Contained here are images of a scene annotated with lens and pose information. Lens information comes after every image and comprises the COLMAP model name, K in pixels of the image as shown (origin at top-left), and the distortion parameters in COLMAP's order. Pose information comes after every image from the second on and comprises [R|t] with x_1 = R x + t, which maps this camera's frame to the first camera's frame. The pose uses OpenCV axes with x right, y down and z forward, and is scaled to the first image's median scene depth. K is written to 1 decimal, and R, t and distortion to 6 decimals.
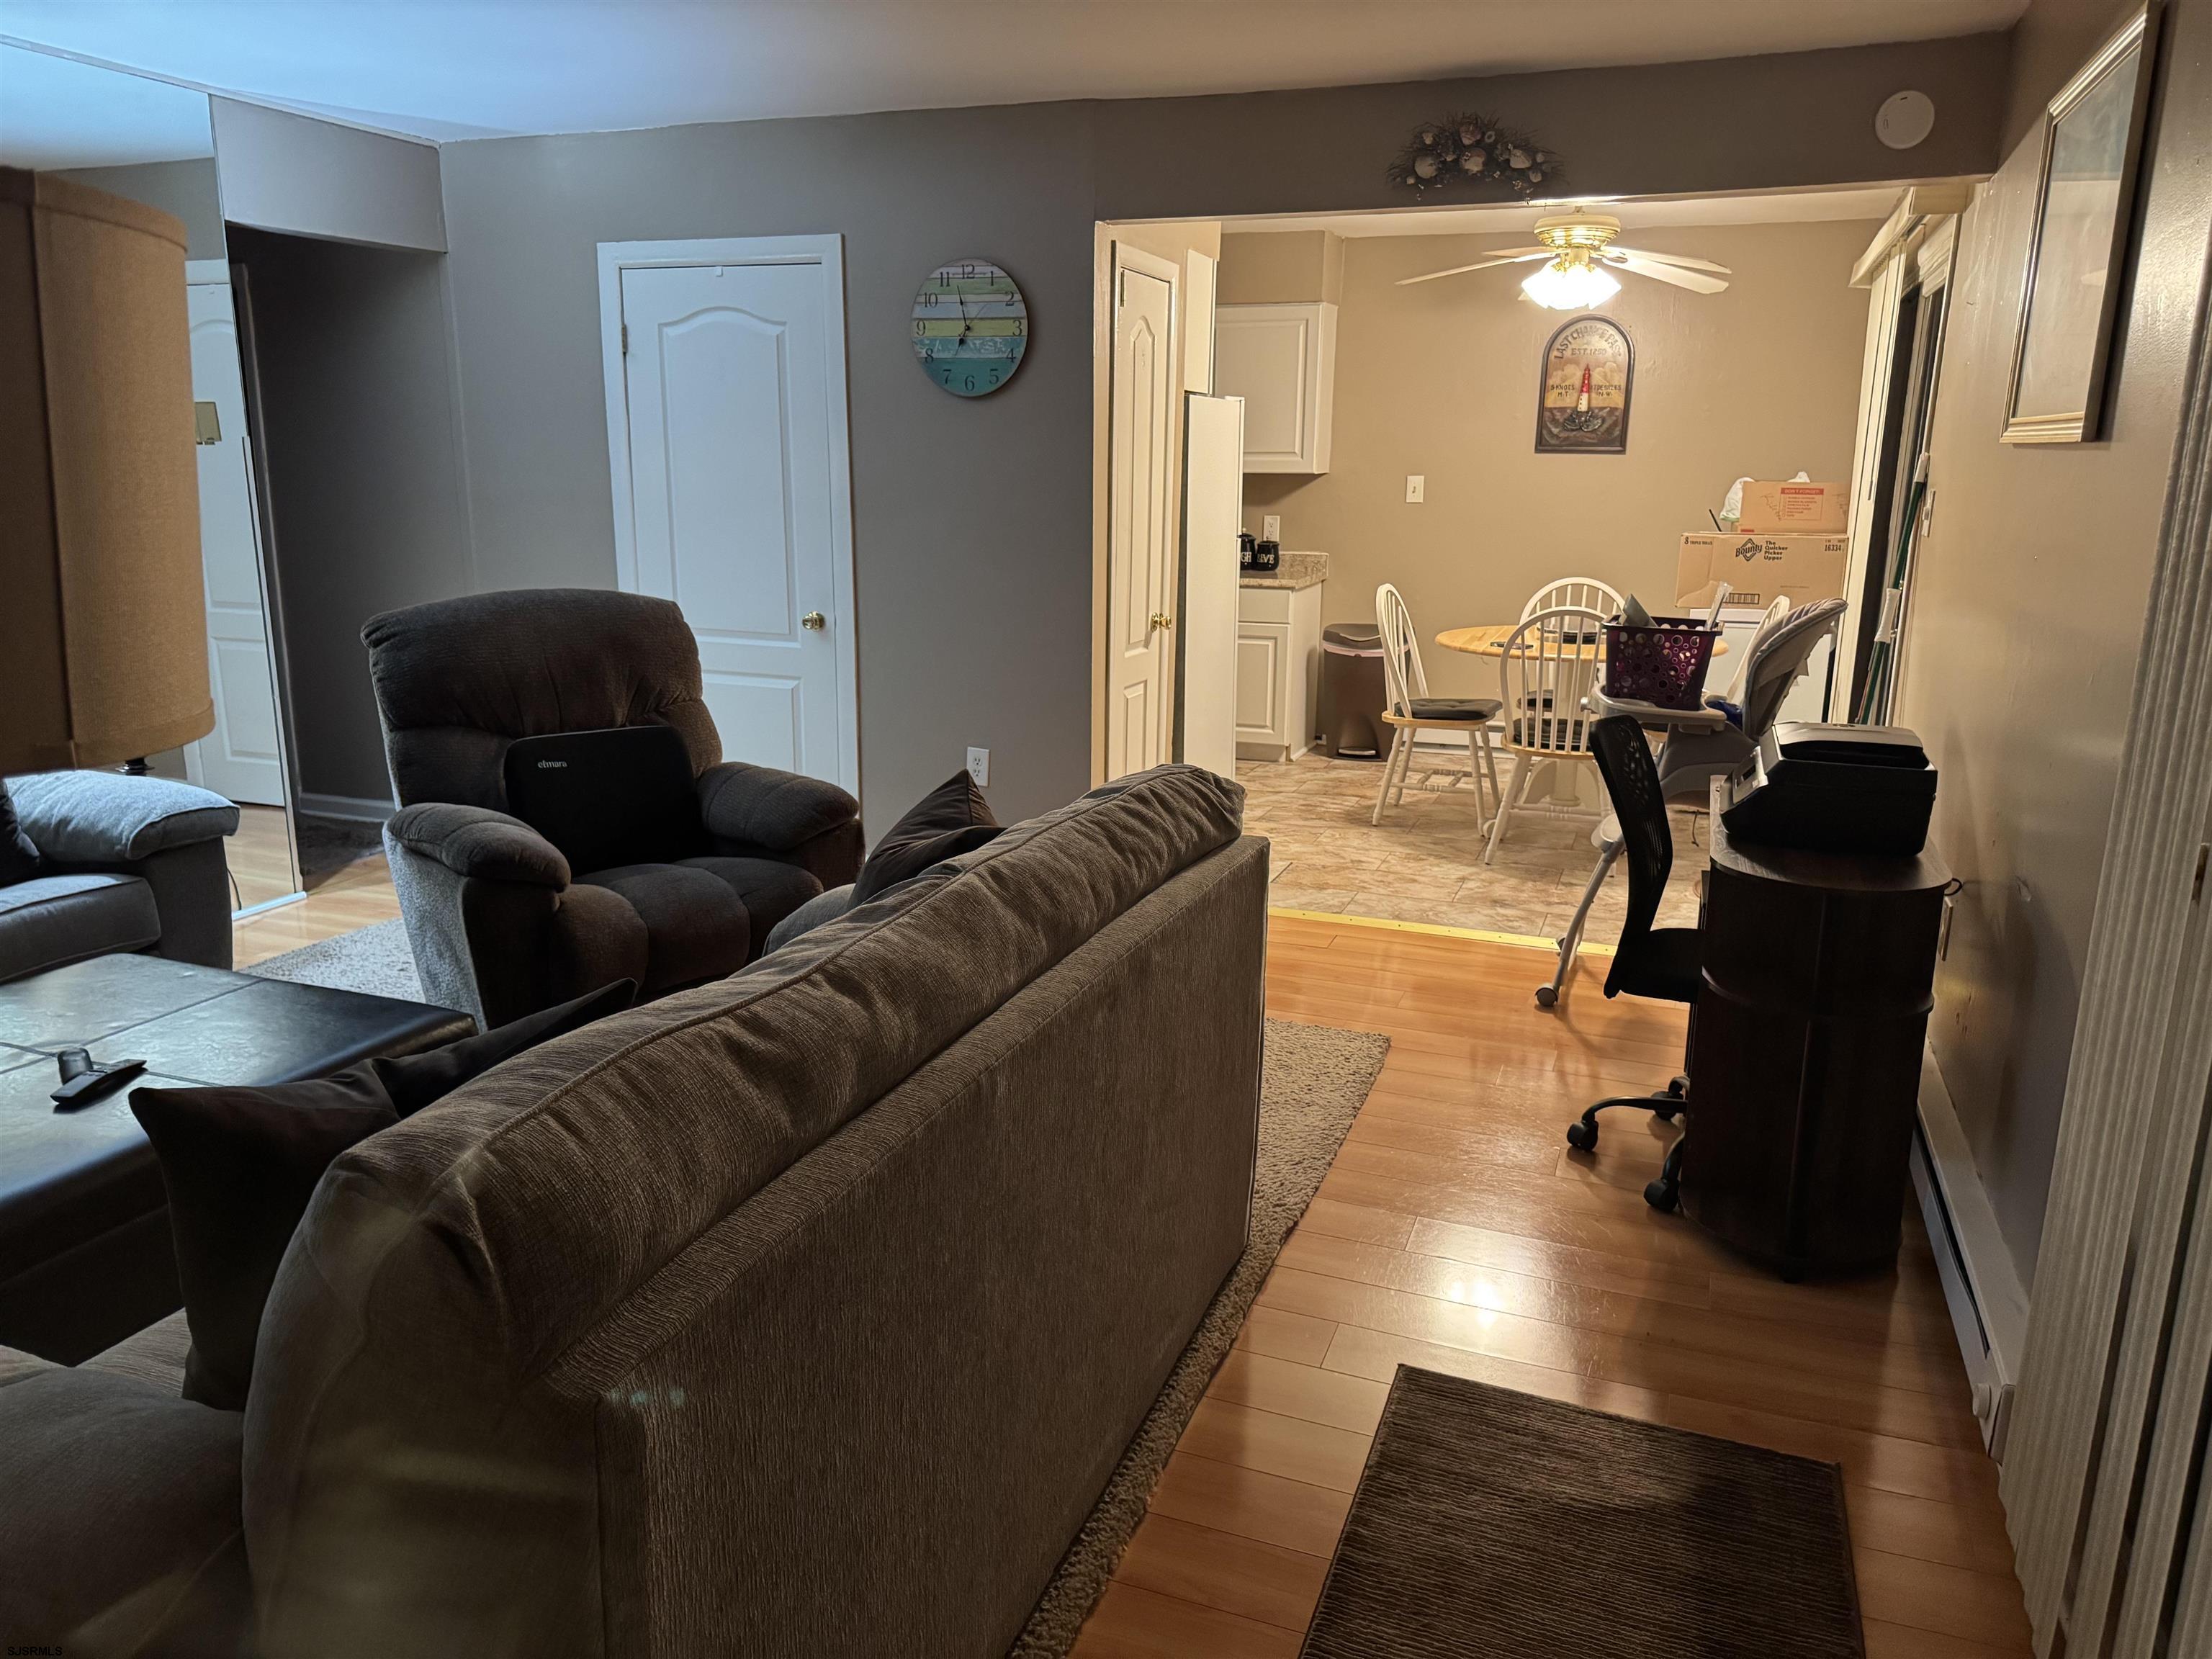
lens RADIAL K [[1569.0, 0, 1121.4], [0, 1569.0, 833.2], [0, 0, 1]] dist [0.079817, -0.092770]
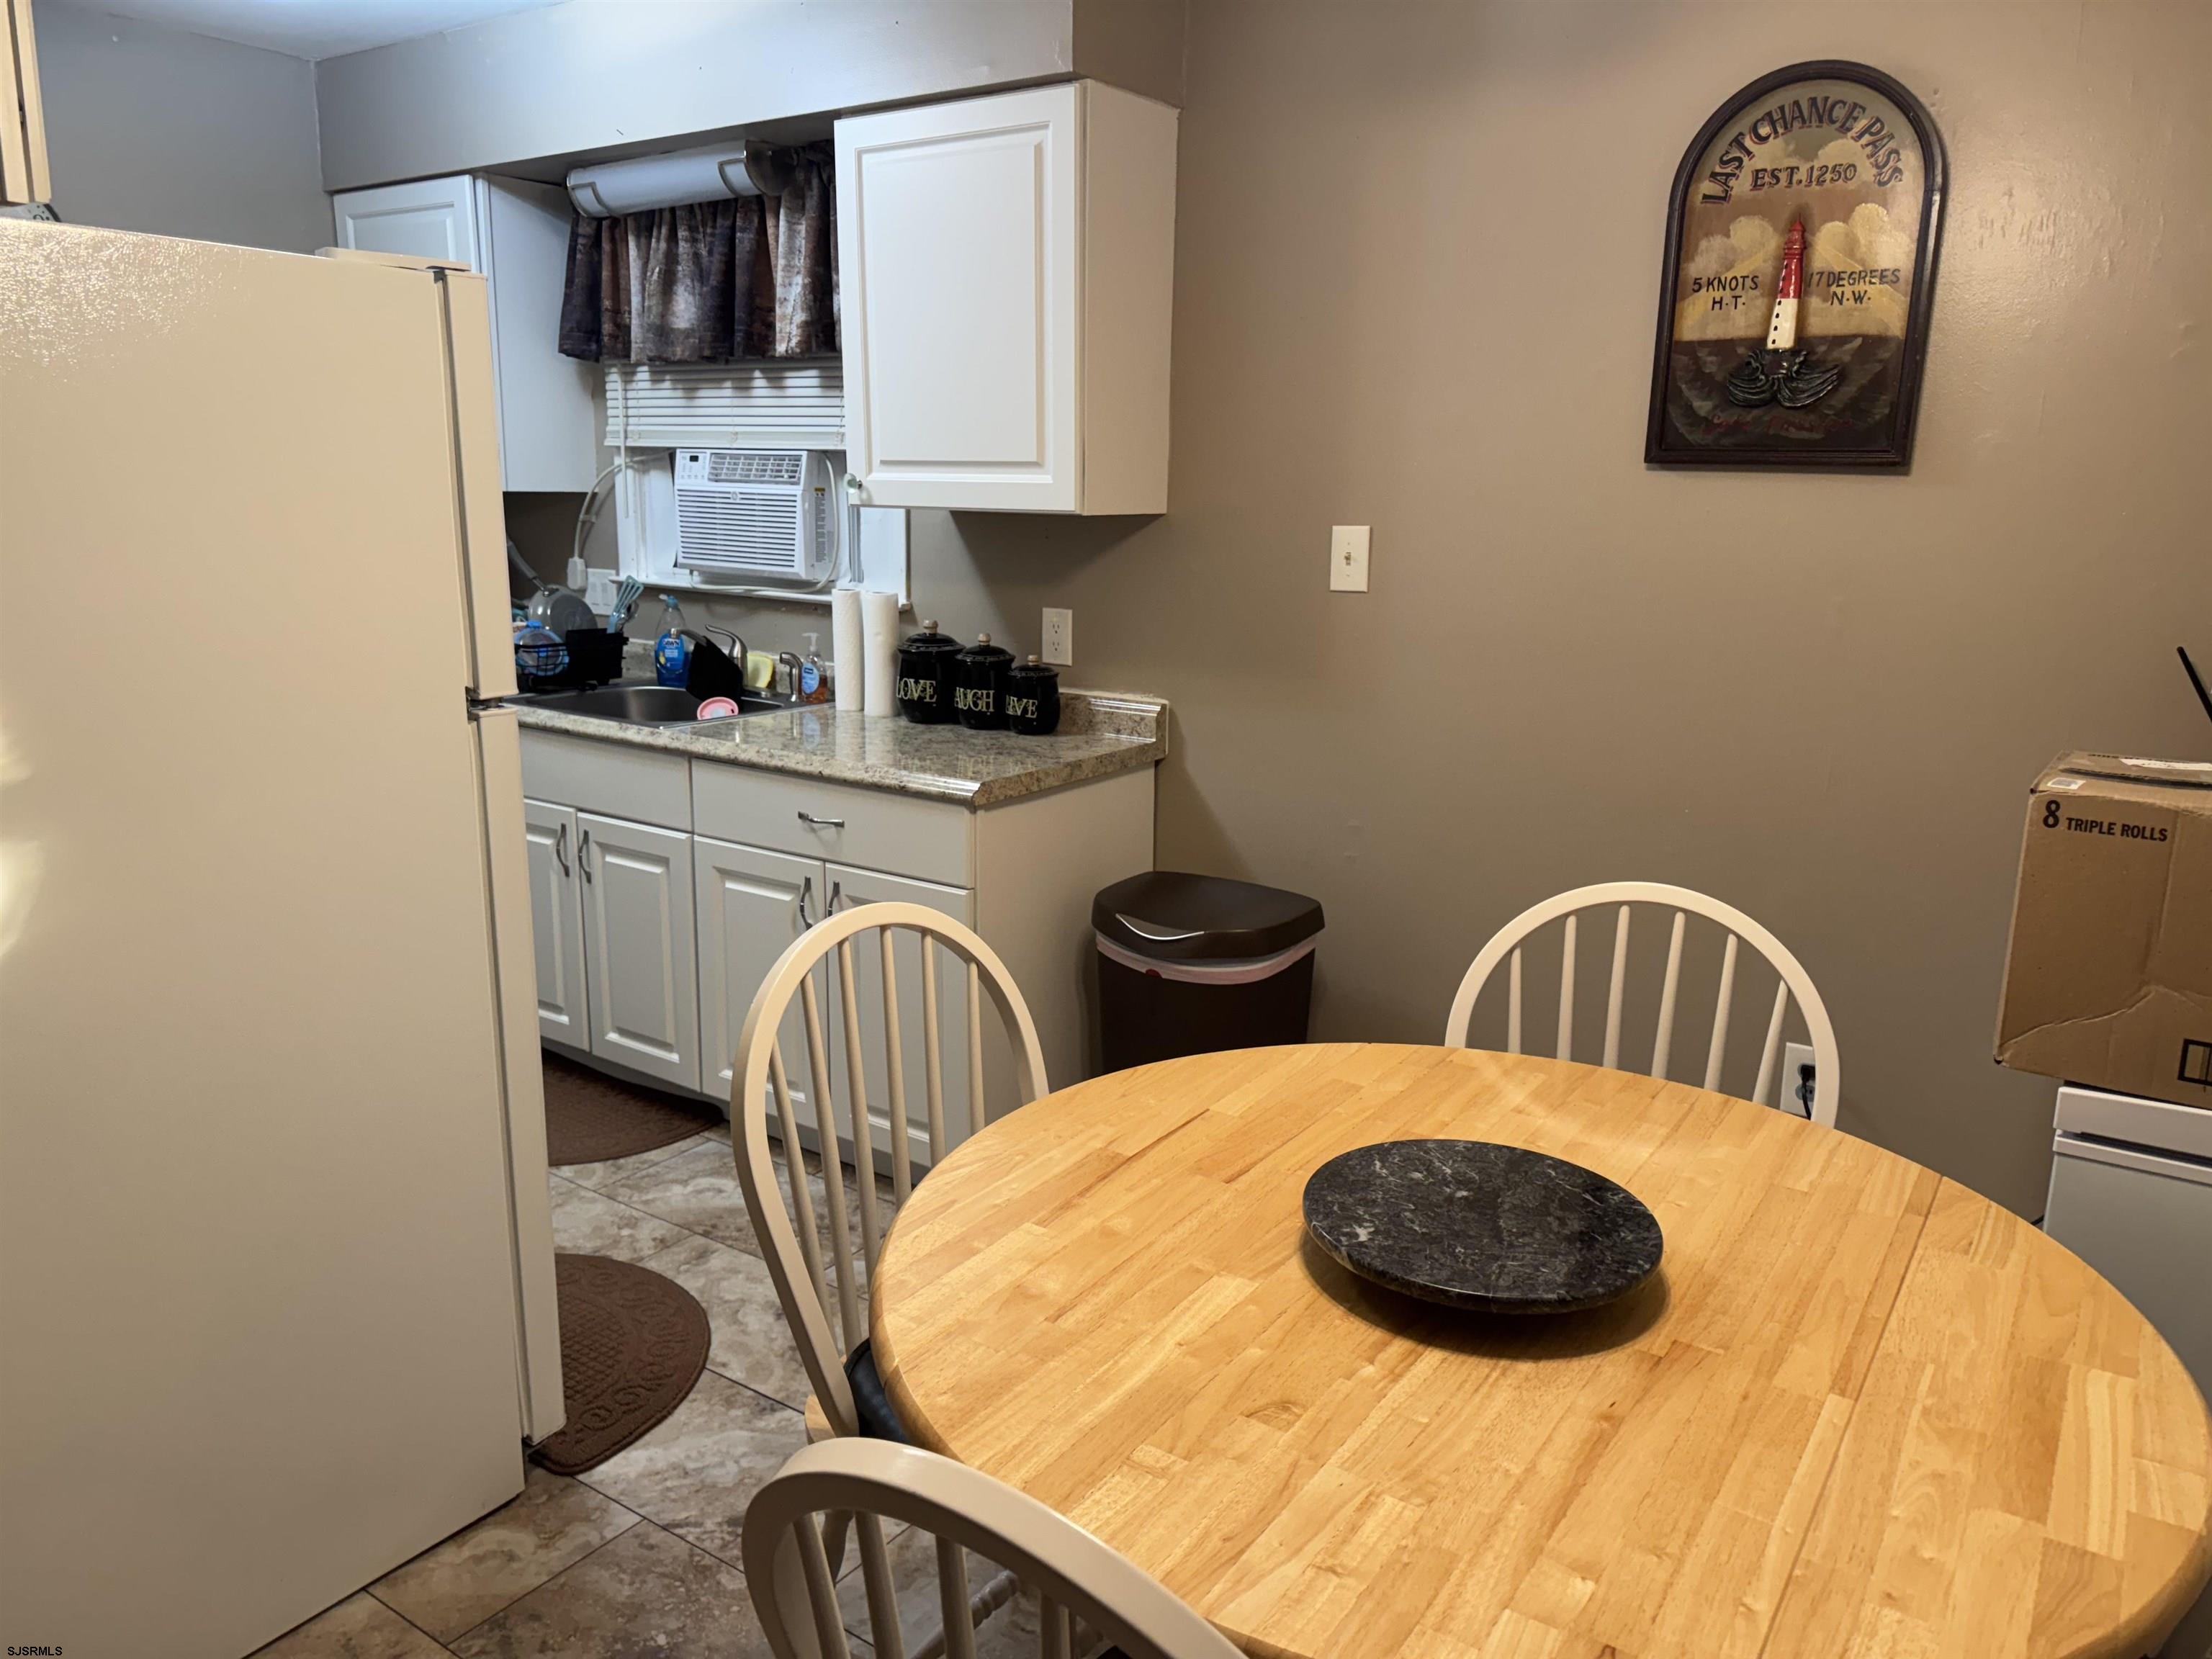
lens RADIAL K [[1569.0, 0, 1143.6], [0, 1569.0, 843.1], [0, 0, 1]] dist [0.079817, -0.092770]
pose [[0.972834, 0.062655, -0.222863, 0.238544], [-0.064675, 0.997905, -0.001772, -0.148538], [0.222285, 0.016138, 0.974848, 0.629544]]
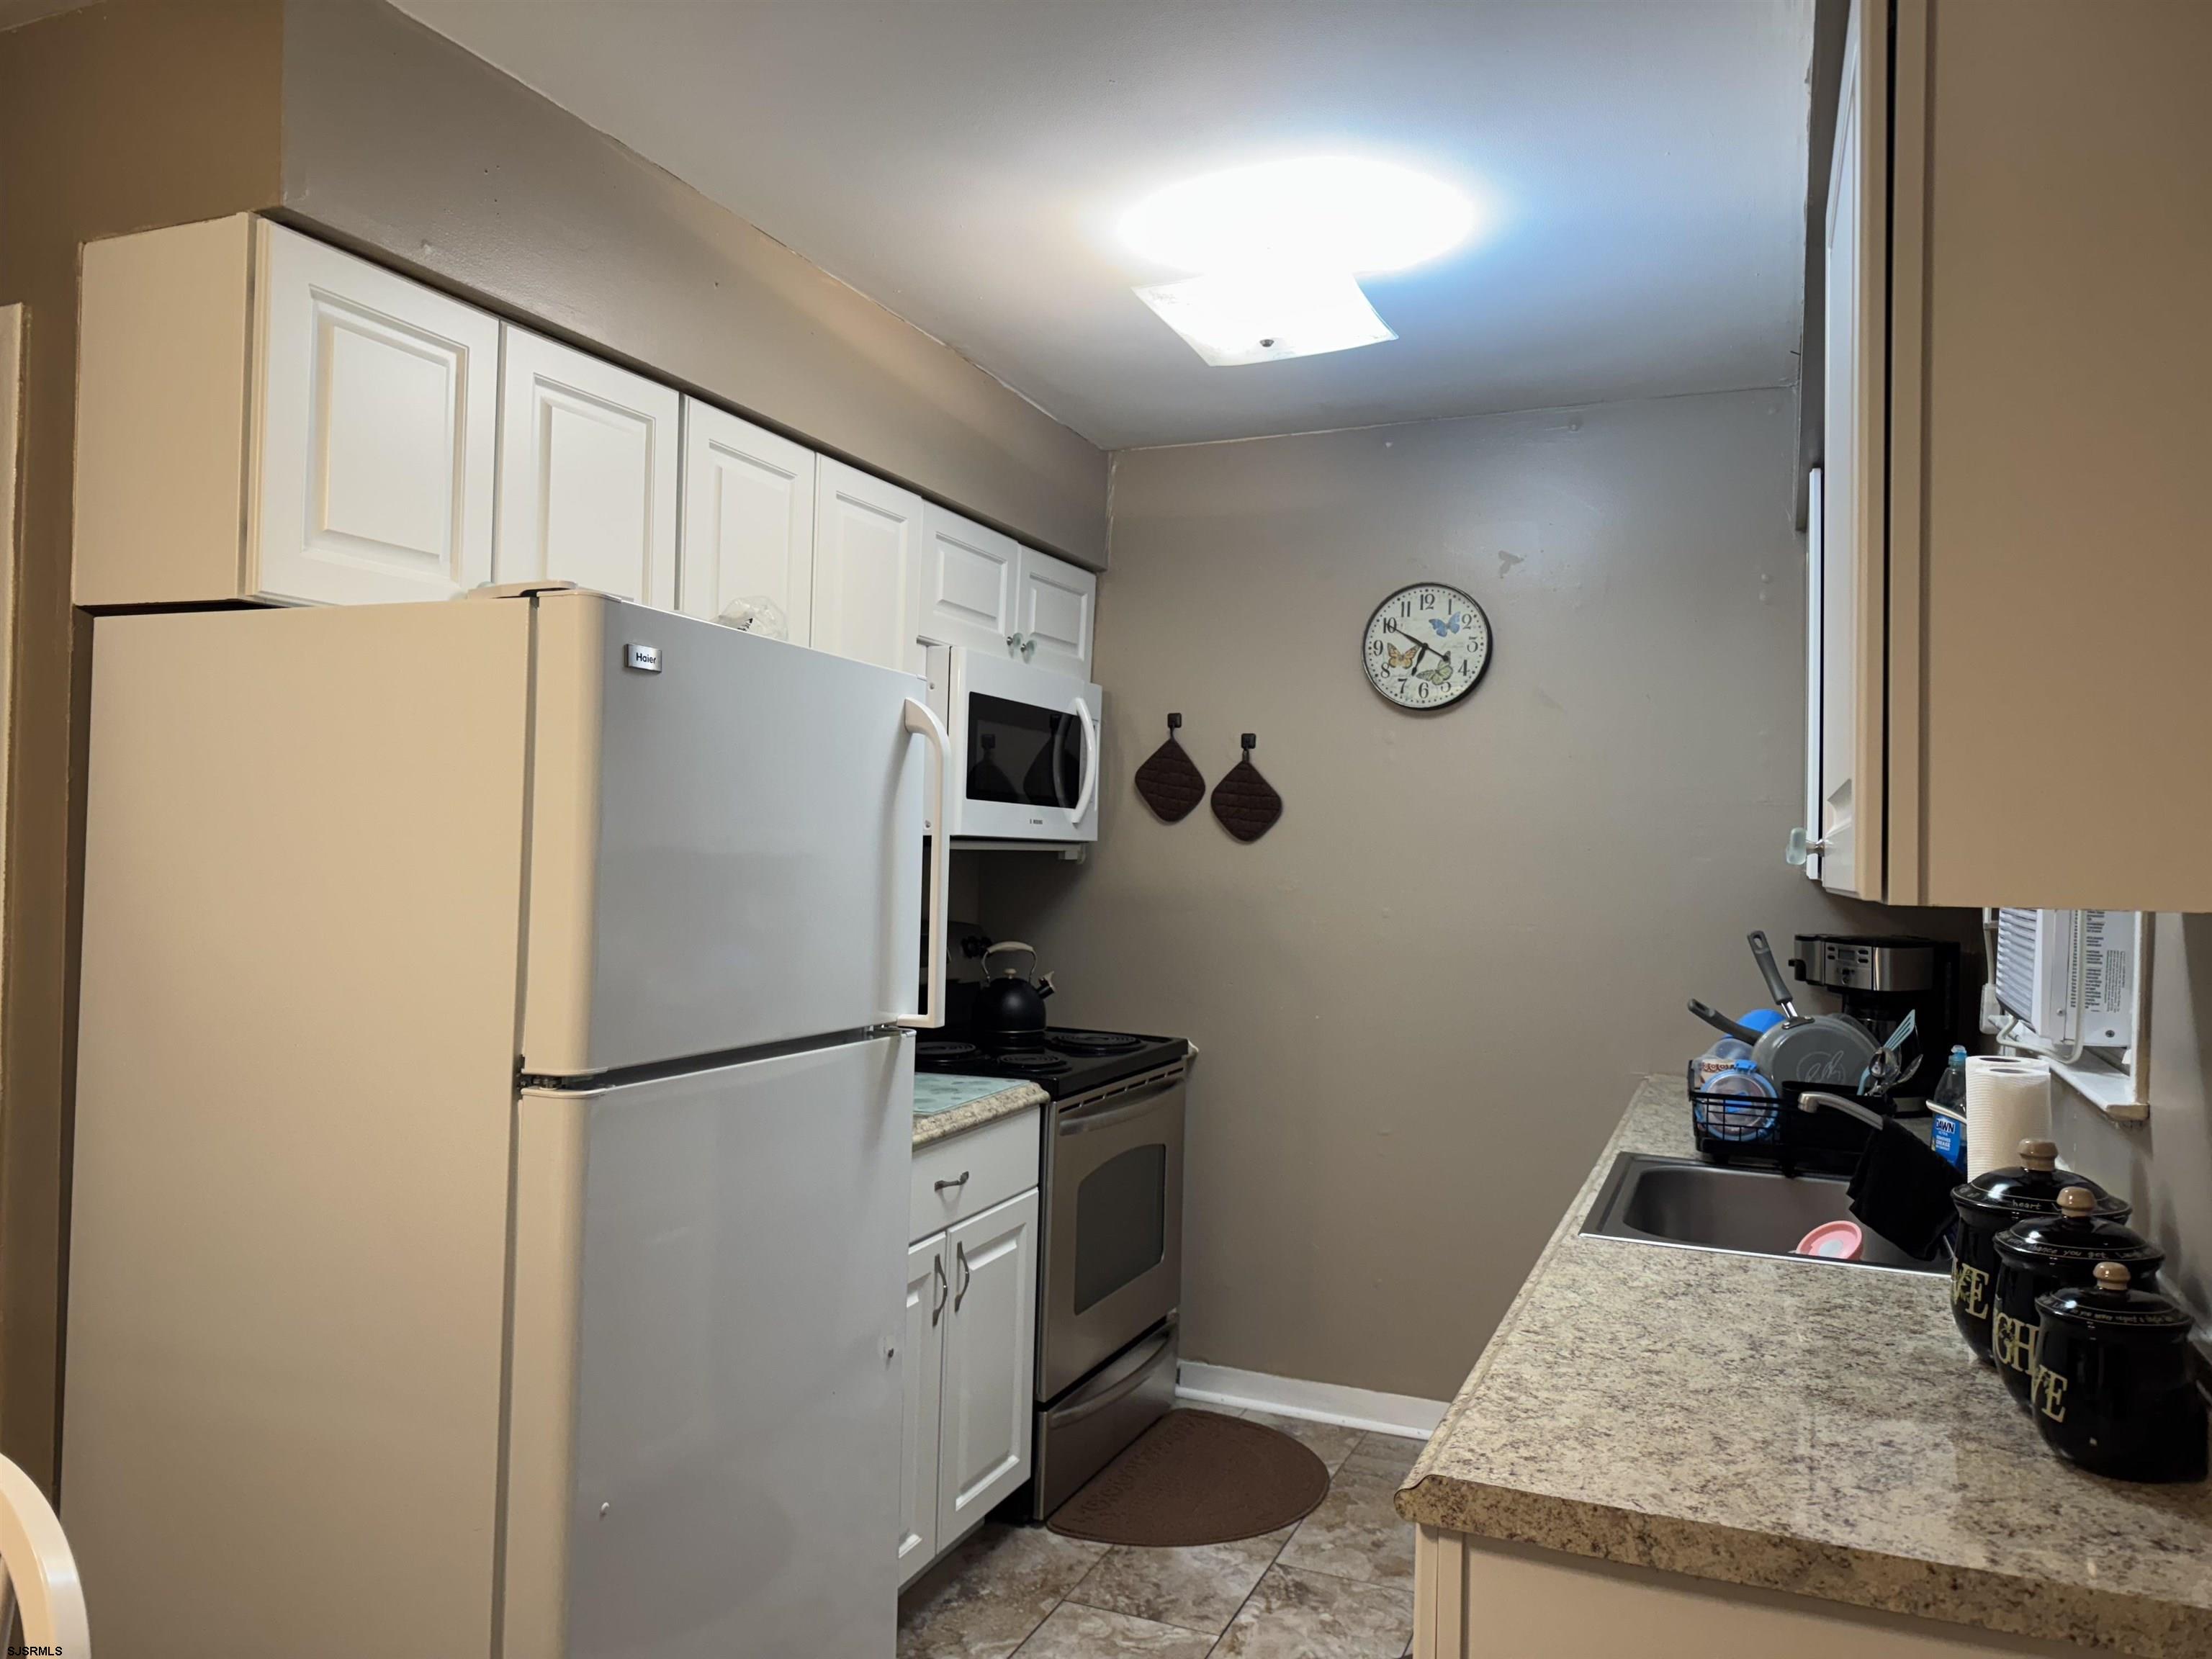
lens RADIAL K [[1569.0, 0, 1094.4], [0, 1569.0, 838.6], [0, 0, 1]] dist [0.079817, -0.092770]
pose [[-0.053674, -0.015252, -0.998442, 0.291288], [-0.251532, 0.967848, -0.001263, -0.220252], [0.966359, 0.251073, -0.055784, 0.955379]]
